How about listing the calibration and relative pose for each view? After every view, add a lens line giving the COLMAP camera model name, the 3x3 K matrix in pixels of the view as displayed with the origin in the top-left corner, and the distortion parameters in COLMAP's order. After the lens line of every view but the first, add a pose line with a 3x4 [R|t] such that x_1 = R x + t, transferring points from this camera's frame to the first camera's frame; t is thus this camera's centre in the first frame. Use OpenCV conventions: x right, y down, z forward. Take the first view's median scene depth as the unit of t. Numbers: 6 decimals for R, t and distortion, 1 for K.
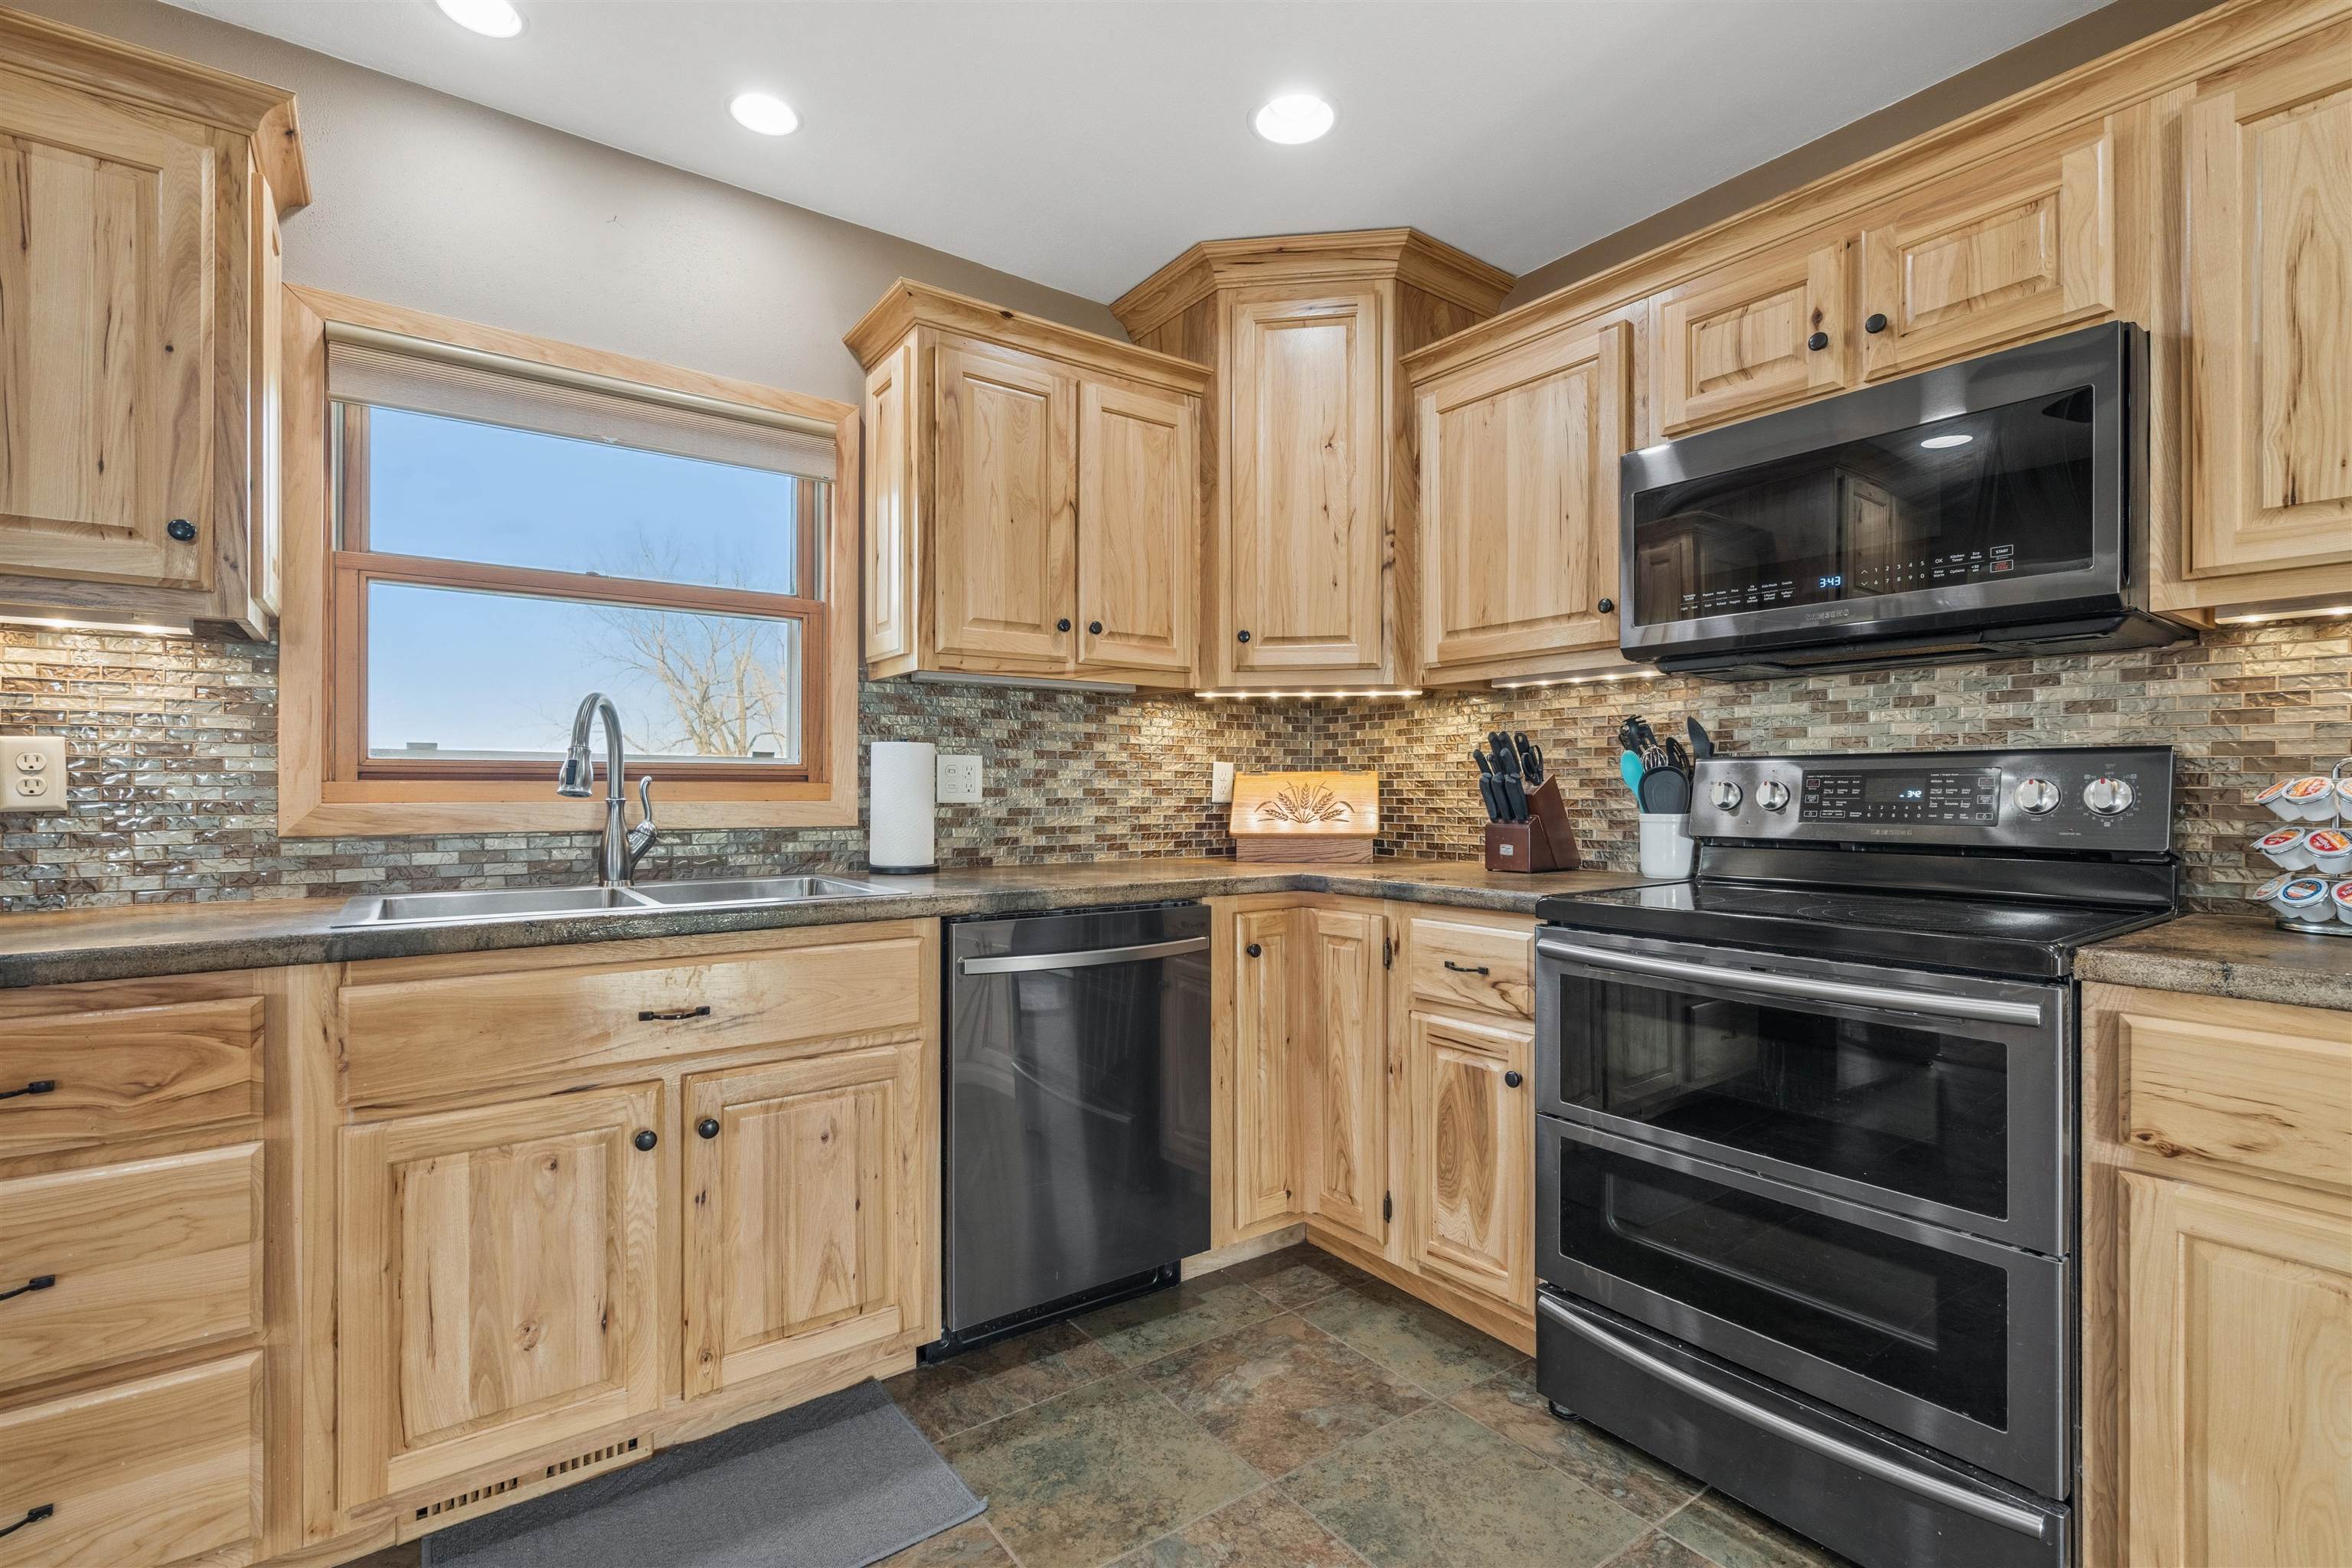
lens RADIAL K [[1059.6, 0, 1179.3], [0, 1059.6, 788.2], [0, 0, 1]] dist [-0.001831, 0.001207]
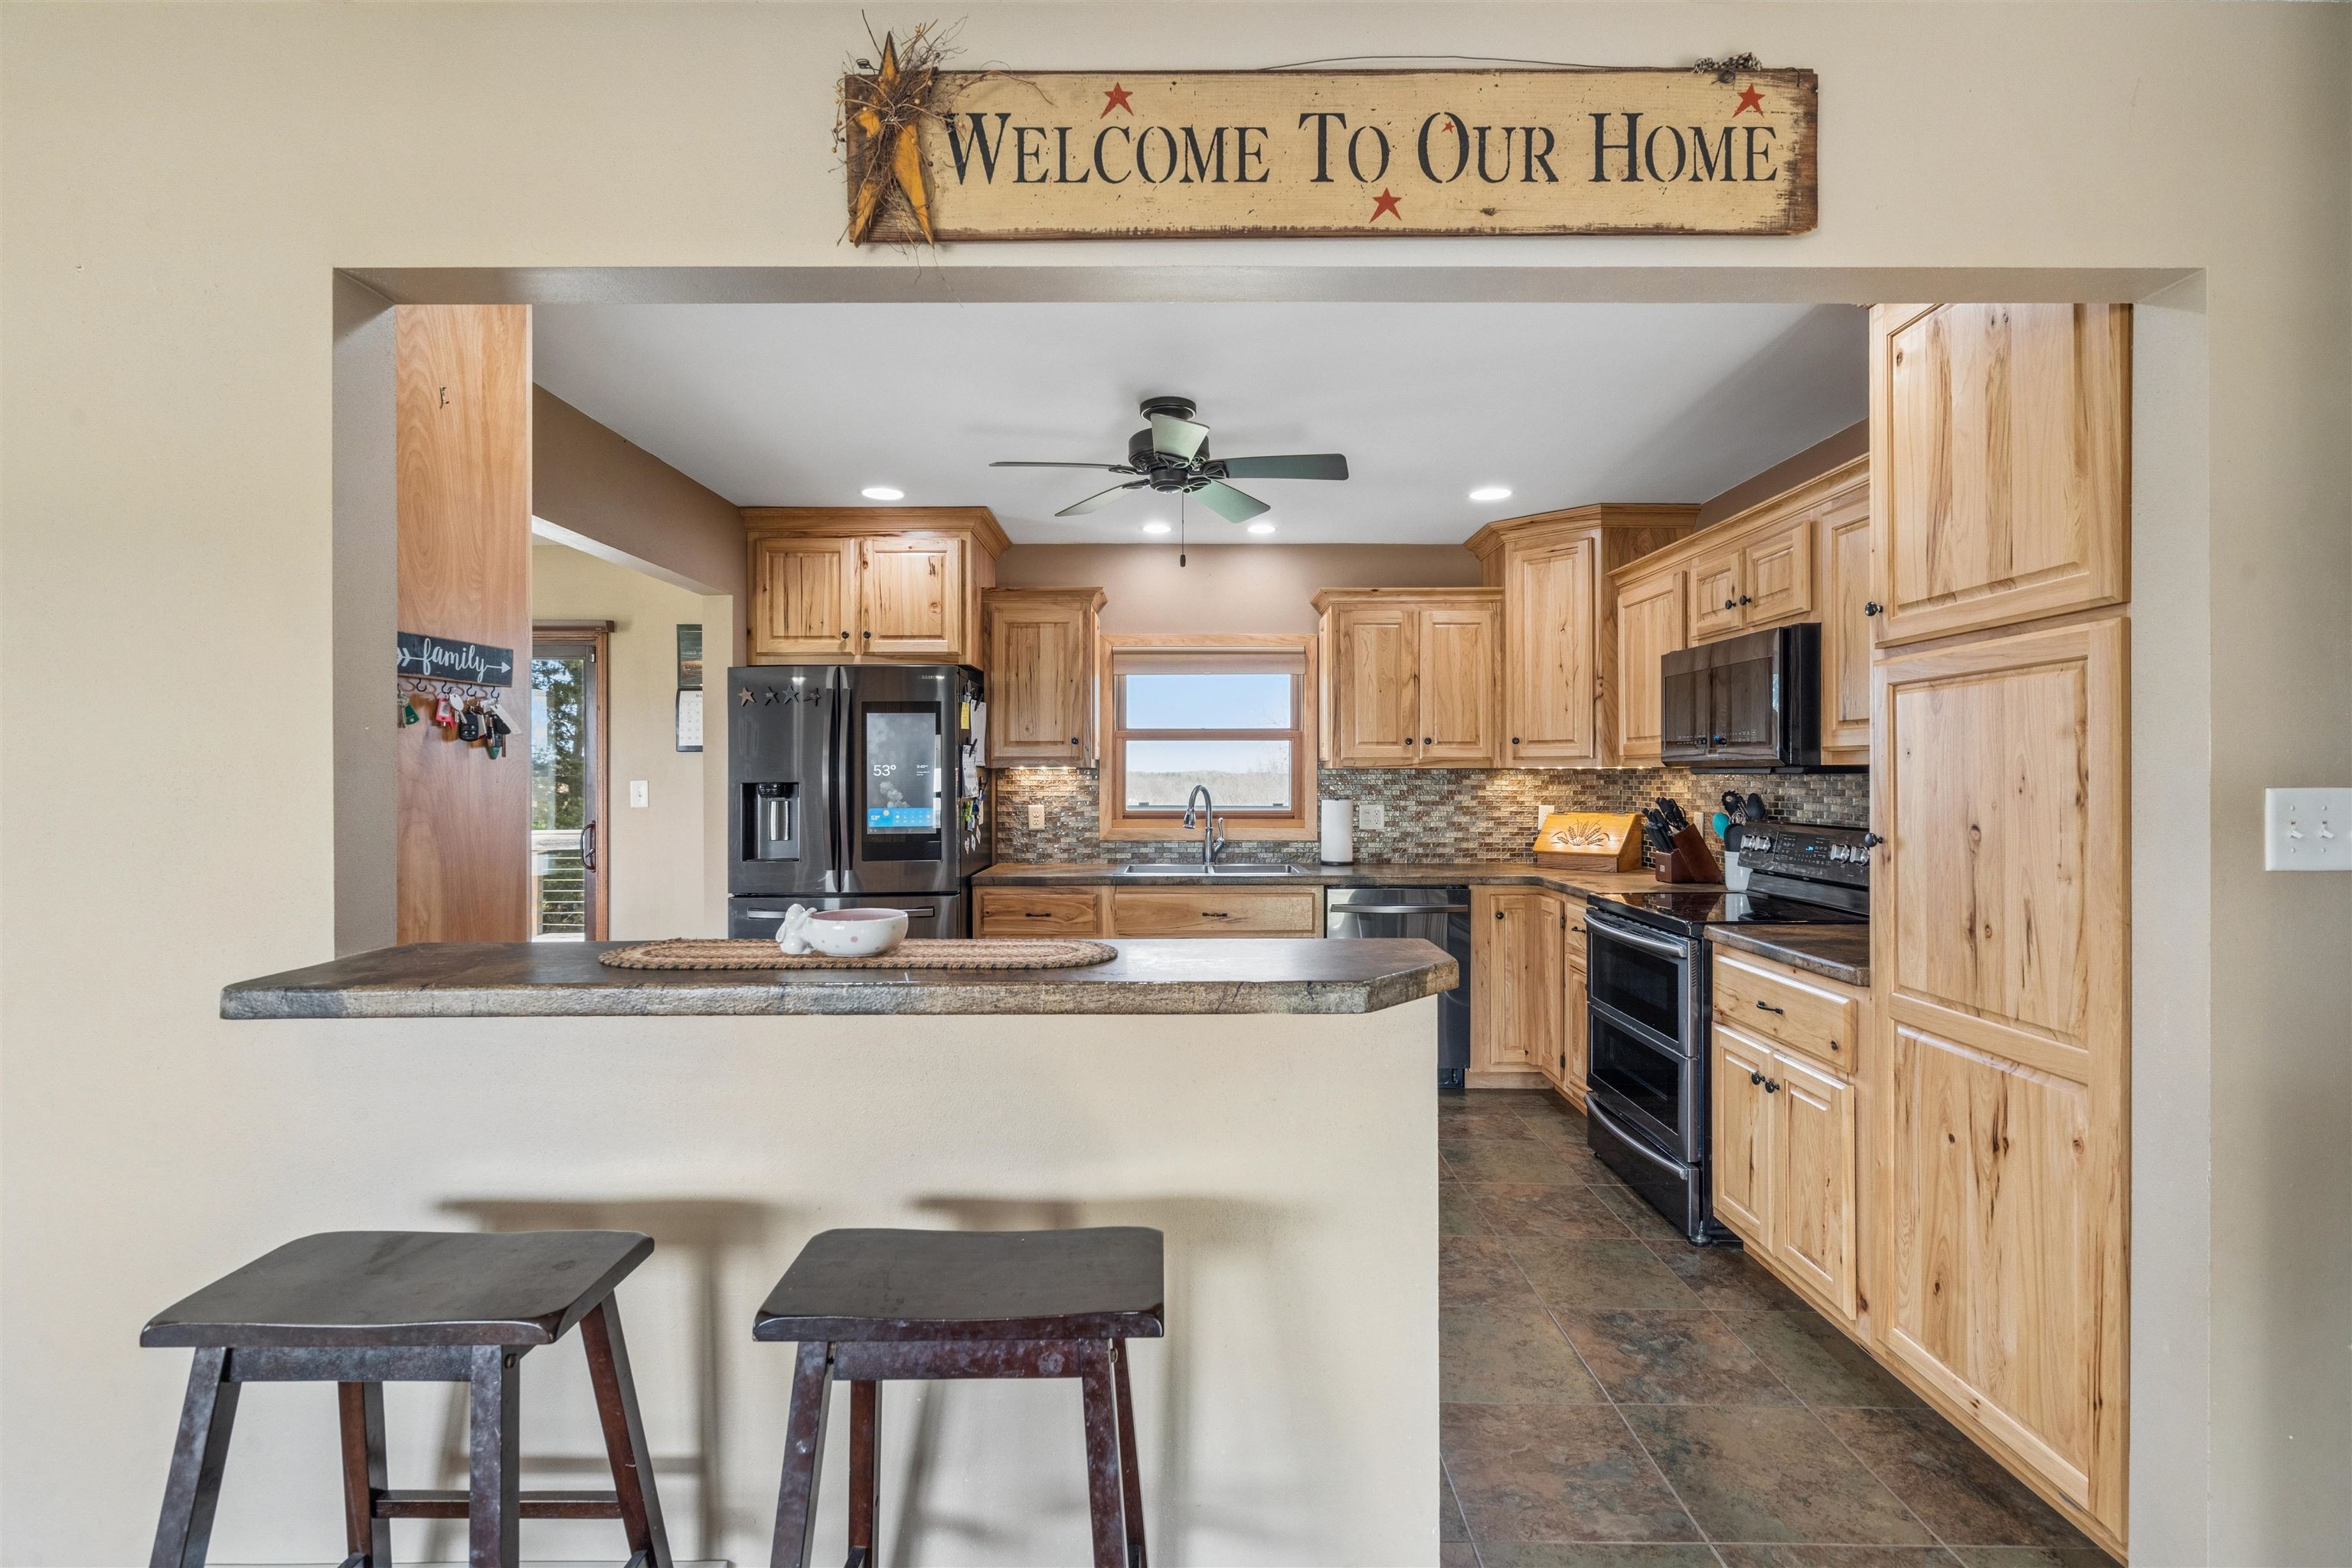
lens RADIAL K [[1059.3, 0, 1182.6], [0, 1059.3, 777.9], [0, 0, 1]] dist [-0.001113, 0.000329]
pose [[0.808537, 0.000642, -0.588445, 0.694763], [0.001700, 0.999993, 0.003426, -0.093436], [0.588443, -0.003770, 0.808530, -0.808613]]
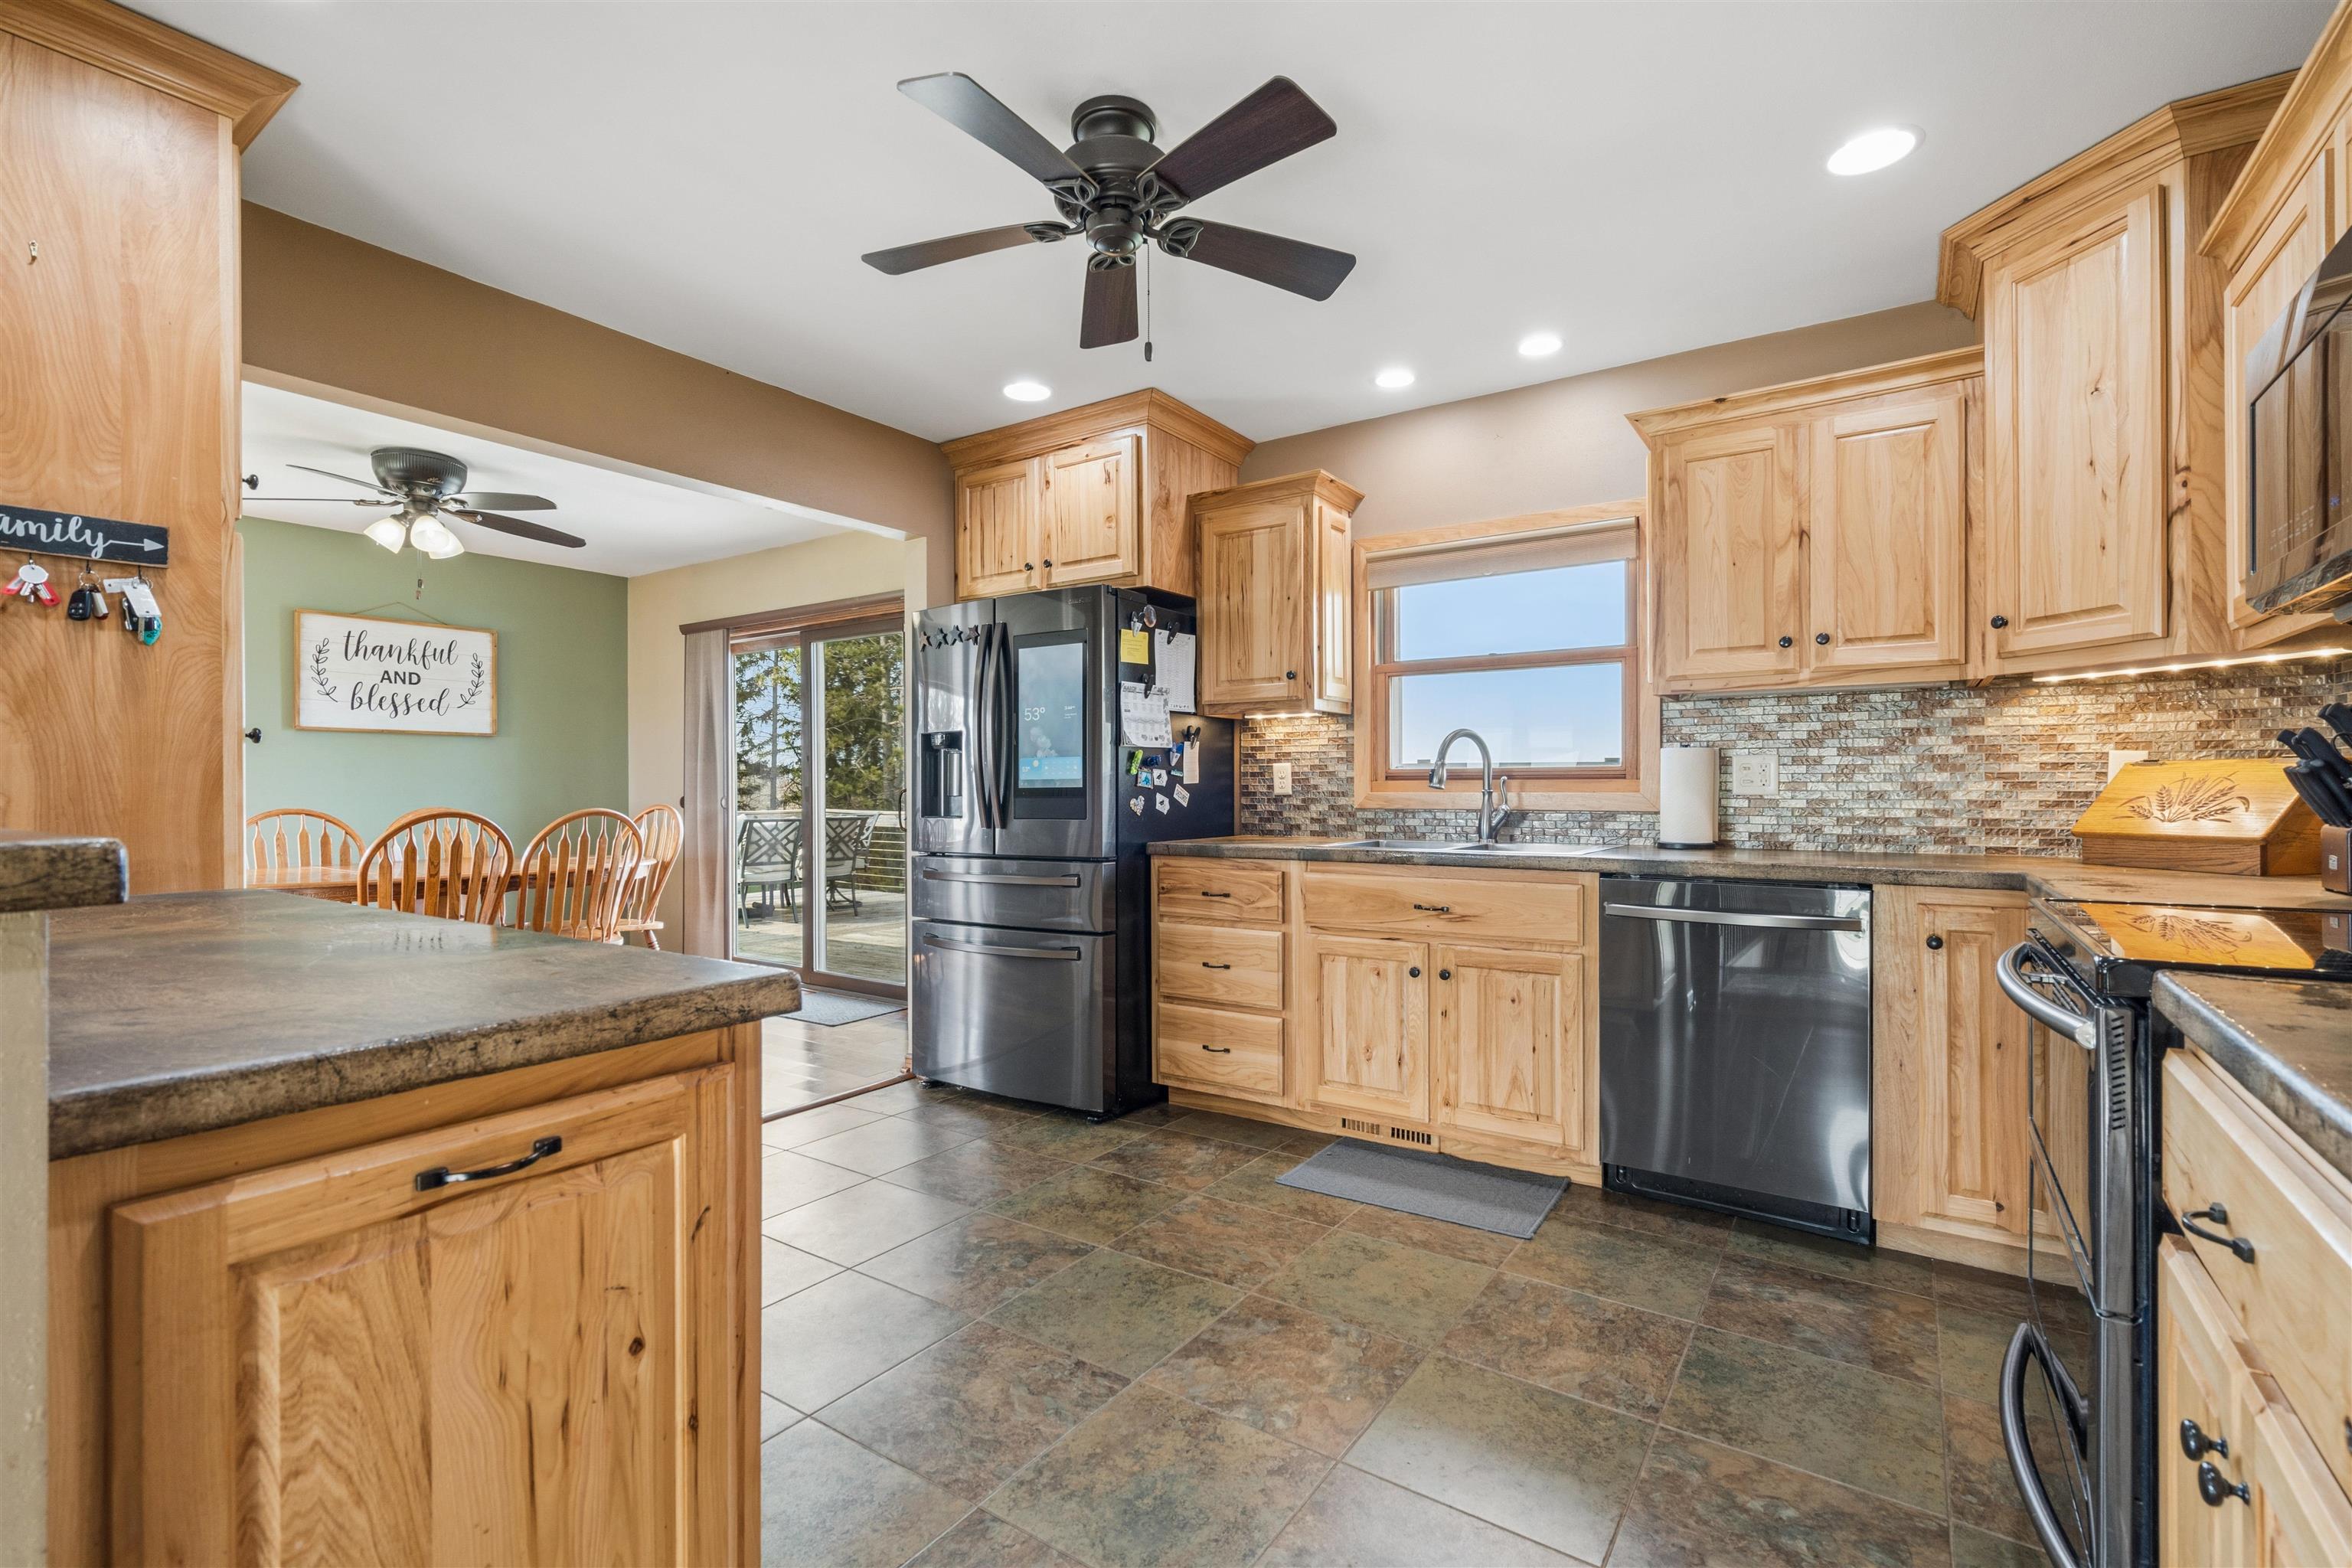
lens RADIAL K [[1054.3, 0, 1185.1], [0, 1054.3, 791.6], [0, 0, 1]] dist [-0.000478, 0.000661]
pose [[0.338575, 0.003718, -0.940932, 0.749790], [0.005517, 0.999967, 0.005936, -0.000595], [0.940923, -0.007201, 0.338543, -0.008524]]
